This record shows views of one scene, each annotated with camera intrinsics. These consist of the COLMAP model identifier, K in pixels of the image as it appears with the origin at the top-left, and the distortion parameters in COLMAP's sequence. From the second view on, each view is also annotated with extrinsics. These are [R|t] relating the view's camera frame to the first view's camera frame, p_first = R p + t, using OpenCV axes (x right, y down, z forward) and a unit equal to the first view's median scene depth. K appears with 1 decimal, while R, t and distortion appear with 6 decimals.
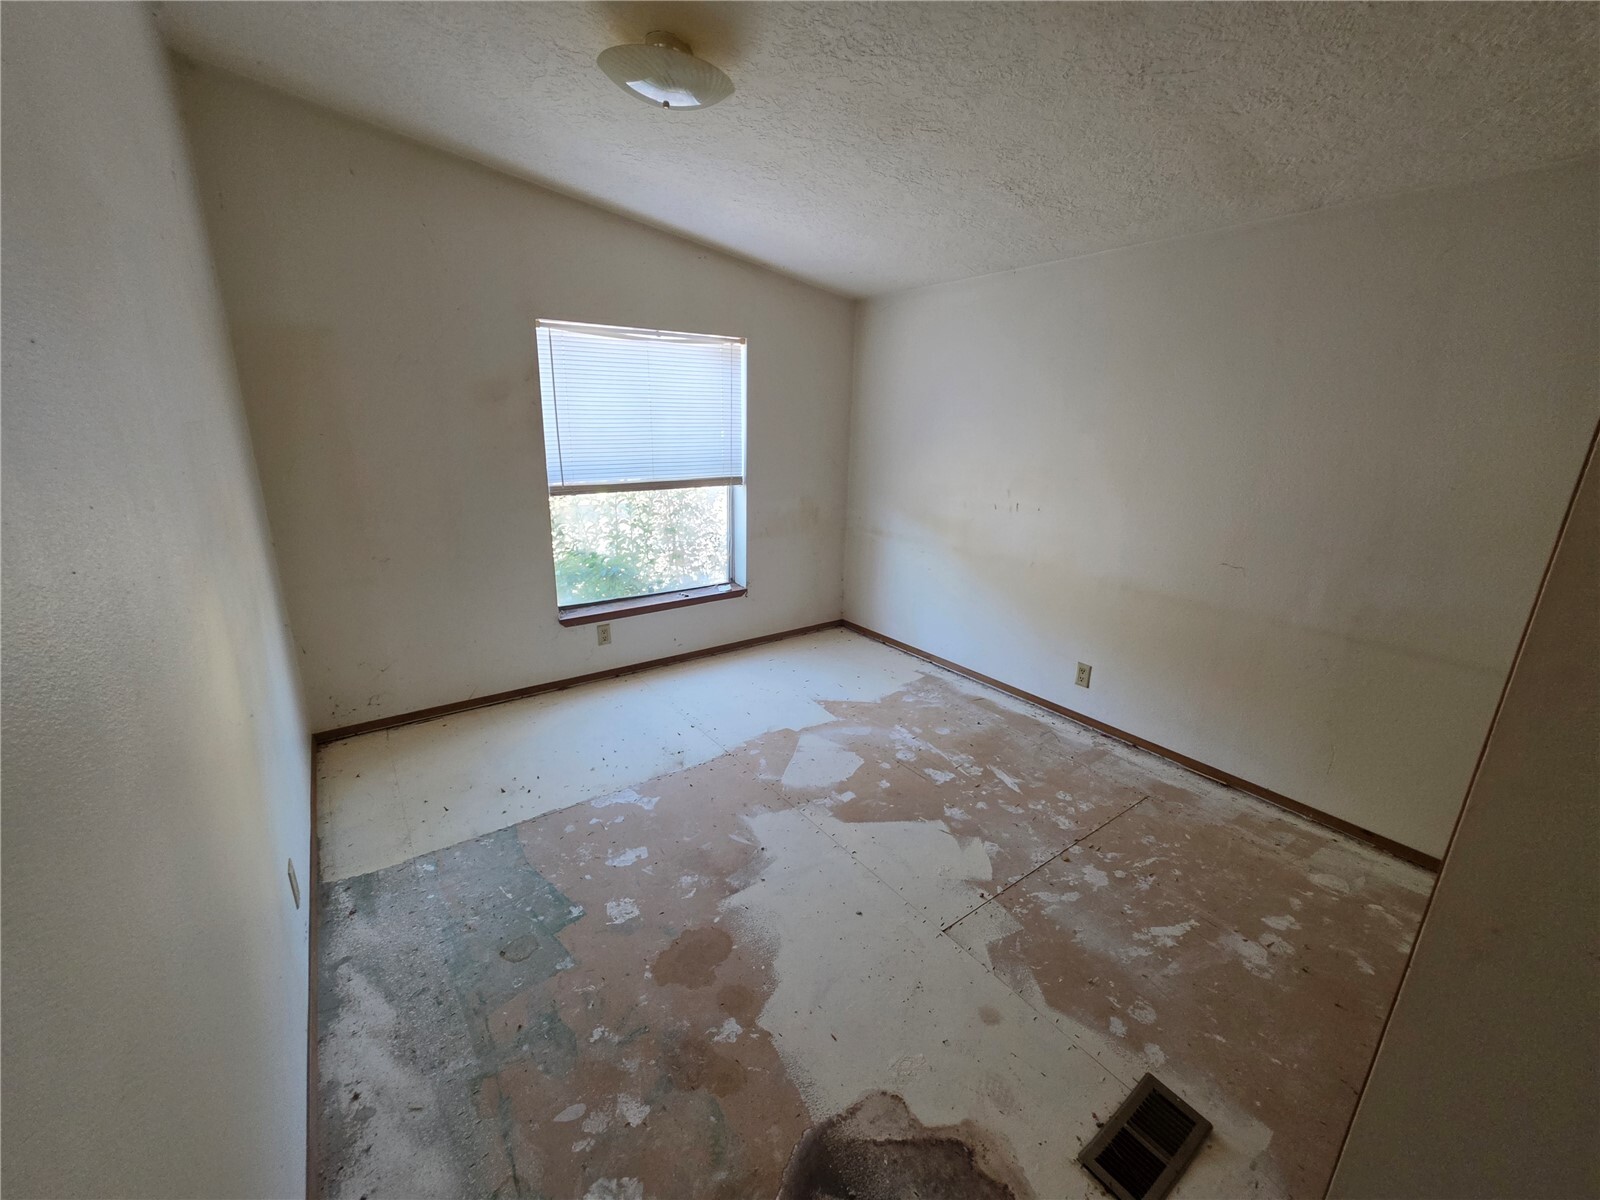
lens RADIAL K [[639.6, 0, 796.5], [0, 639.6, 605.2], [0, 0, 1]] dist [-0.003689, 0.001485]
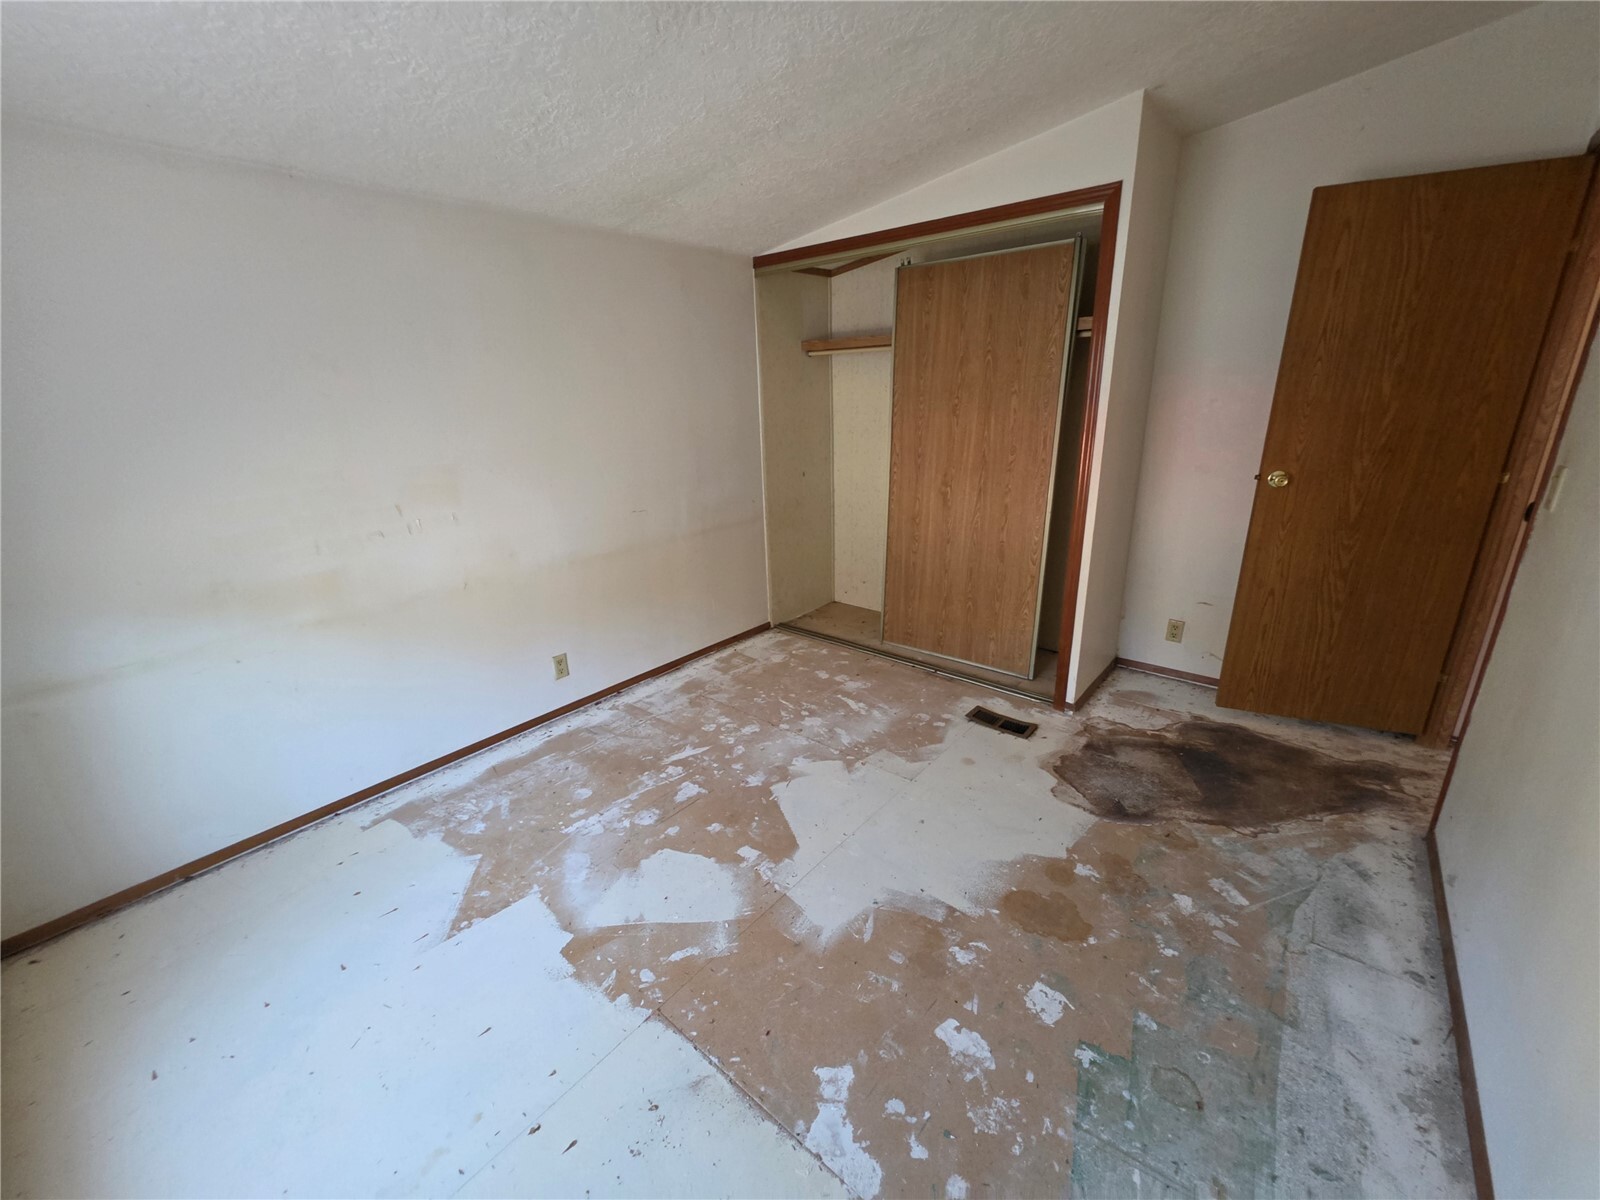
lens RADIAL K [[639.6, 0, 794.8], [0, 639.6, 596.1], [0, 0, 1]] dist [-0.003689, 0.001485]
pose [[-0.243361, -0.305616, 0.920529, -0.702822], [0.303211, 0.877526, 0.371499, -0.335051], [-0.921324, 0.369523, -0.120889, 1.077341]]
